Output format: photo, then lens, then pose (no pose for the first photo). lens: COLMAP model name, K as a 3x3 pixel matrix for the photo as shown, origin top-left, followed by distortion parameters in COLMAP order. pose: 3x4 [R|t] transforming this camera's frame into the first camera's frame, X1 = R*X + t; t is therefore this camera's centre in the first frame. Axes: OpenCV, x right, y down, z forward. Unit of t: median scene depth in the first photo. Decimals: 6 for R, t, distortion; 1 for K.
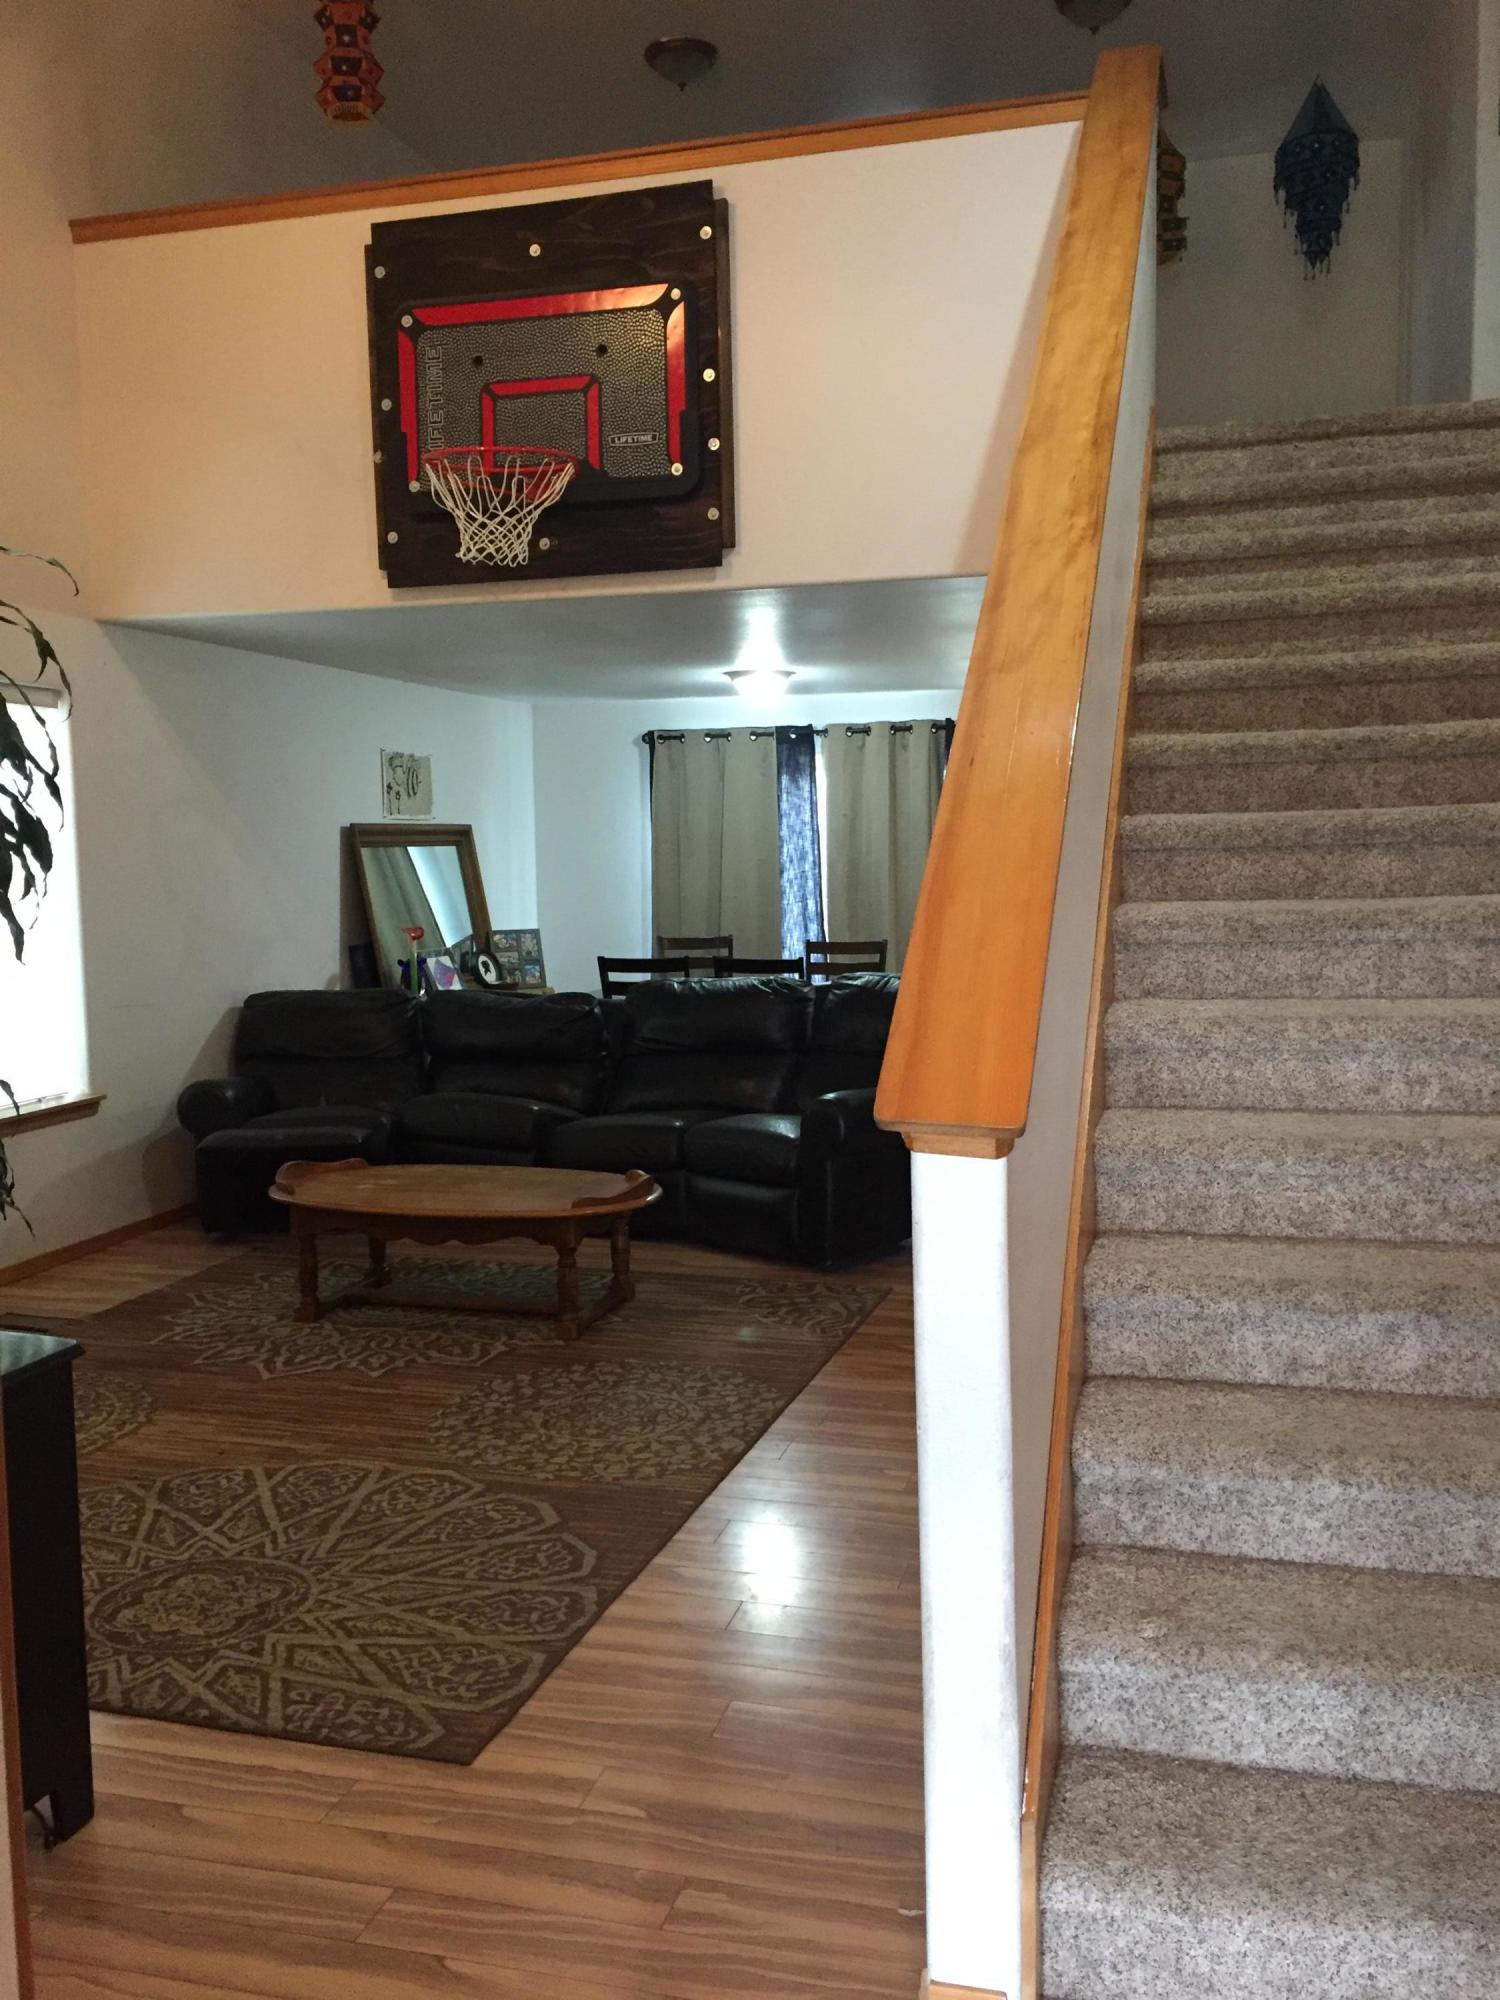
lens RADIAL K [[1714.1, 0, 762.5], [0, 1714.1, 997.9], [0, 0, 1]] dist [0.033598, -0.034692]
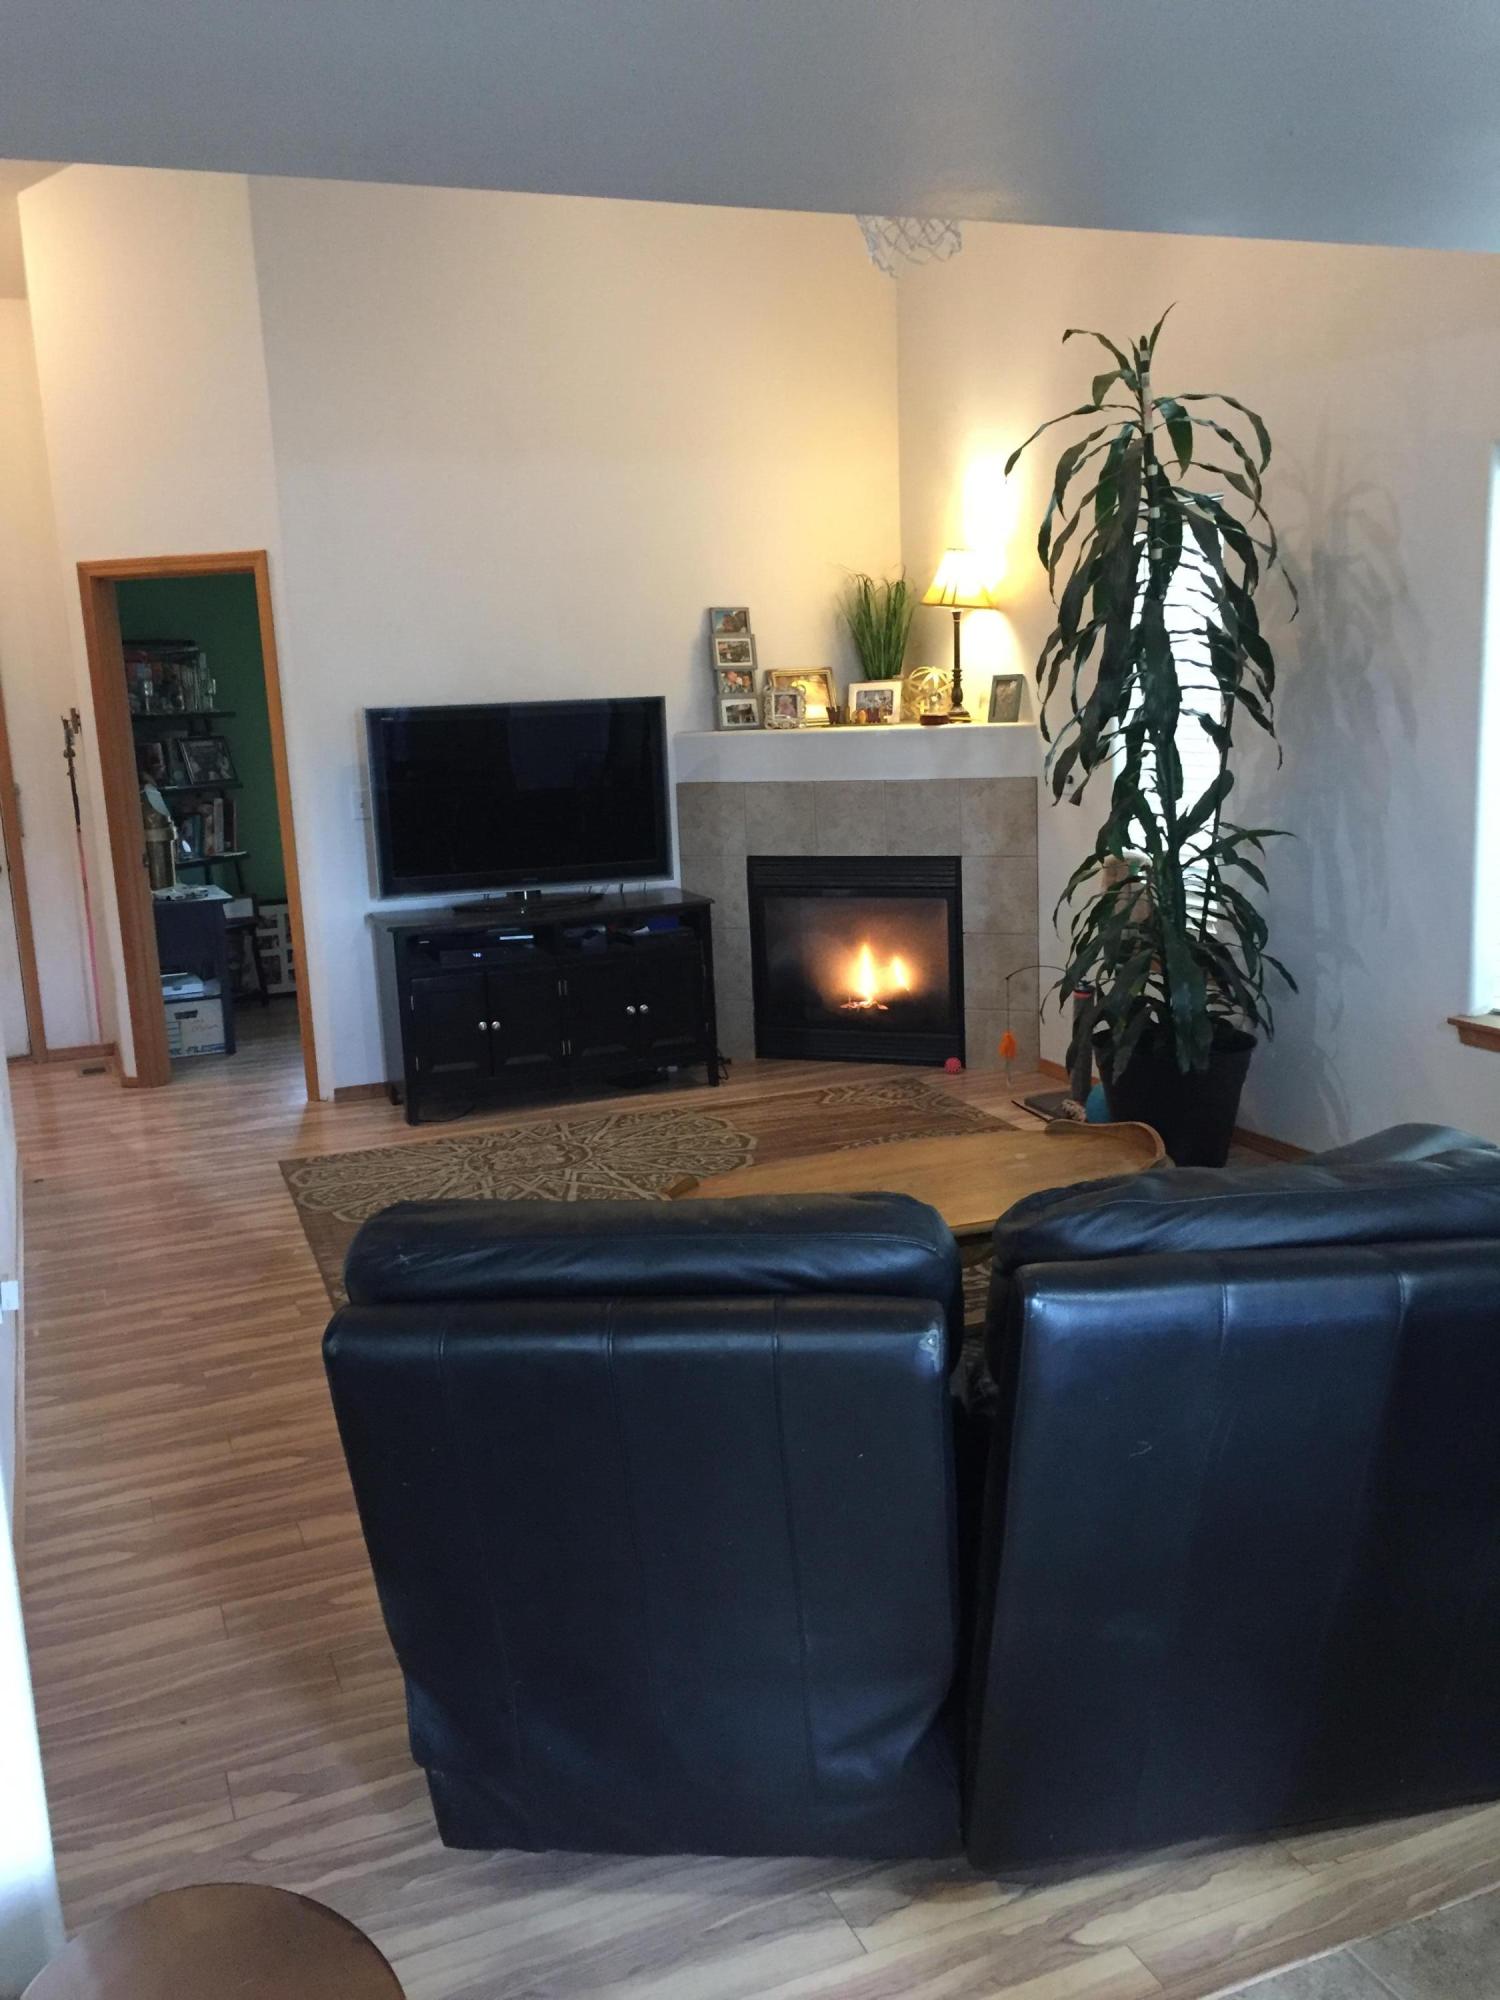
lens RADIAL K [[1714.1, 0, 744.4], [0, 1714.1, 1001.5], [0, 0, 1]] dist [0.033598, -0.034692]
pose [[-0.791585, 0.163120, -0.588884, 0.473583], [0.001153, 0.964108, 0.265507, -0.248069], [0.611057, 0.209492, -0.763362, 2.338104]]
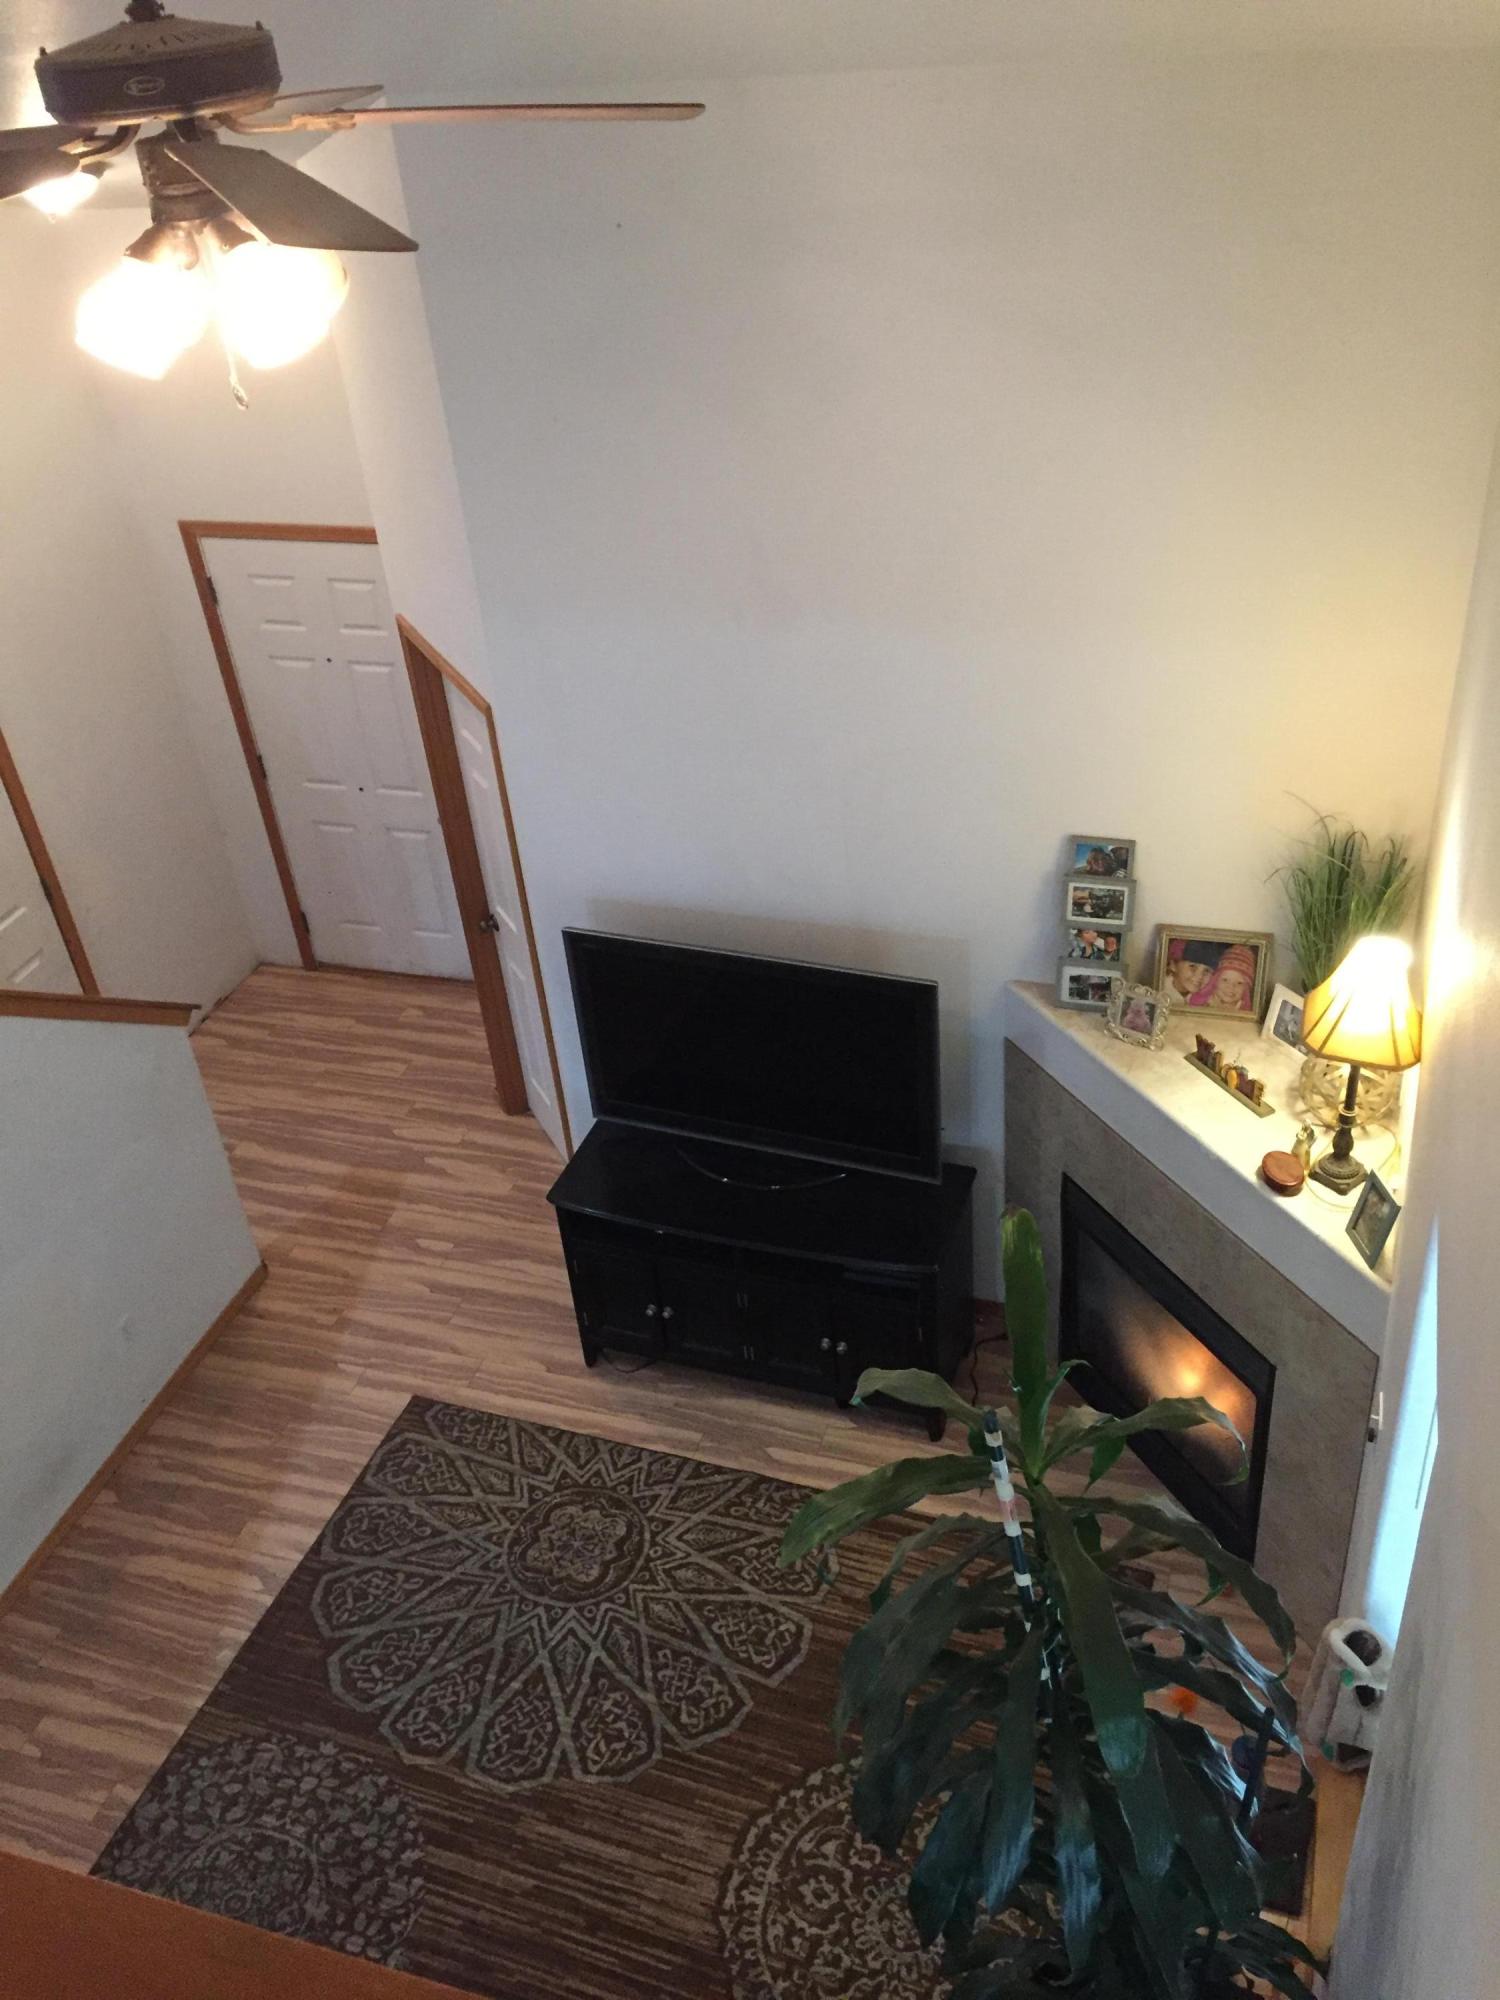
lens RADIAL K [[1714.1, 0, 754.6], [0, 1714.1, 1001.1], [0, 0, 1]] dist [0.033598, -0.034692]
pose [[-0.993785, 0.053330, 0.097709, -0.634312], [0.103571, 0.764669, 0.636046, -0.930441], [-0.040795, 0.642213, -0.765440, 1.788261]]
